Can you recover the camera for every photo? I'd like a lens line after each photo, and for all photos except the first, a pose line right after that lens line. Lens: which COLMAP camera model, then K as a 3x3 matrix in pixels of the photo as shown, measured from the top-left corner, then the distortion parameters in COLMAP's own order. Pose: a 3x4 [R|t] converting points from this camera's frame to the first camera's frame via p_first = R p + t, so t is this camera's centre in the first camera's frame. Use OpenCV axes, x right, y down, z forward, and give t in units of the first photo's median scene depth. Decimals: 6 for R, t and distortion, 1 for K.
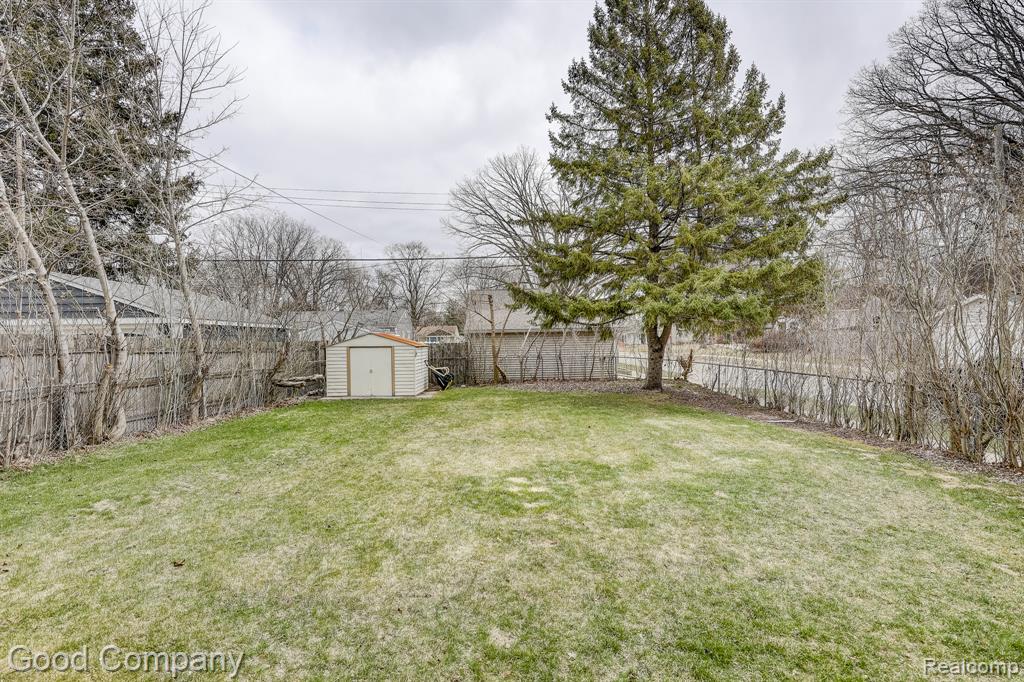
lens RADIAL K [[471.0, 0, 512.0], [0, 471.0, 341.0], [0, 0, 1]] dist [0.000063, -0.000002]
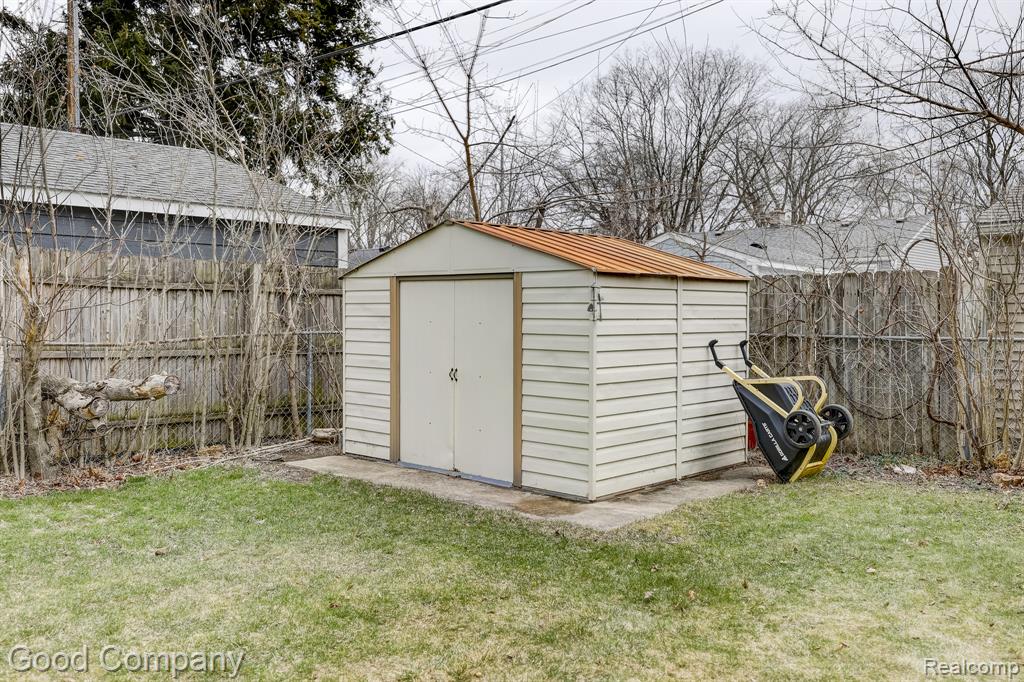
lens RADIAL K [[891.1, 0, 512.0], [0, 891.1, 341.0], [0, 0, 1]] dist [-0.000688, -0.000425]
pose [[0.753718, 0.027996, -0.656601, 0.025570], [-0.009548, 0.999453, 0.031654, 0.028825], [0.657128, -0.017589, 0.753574, 0.612627]]
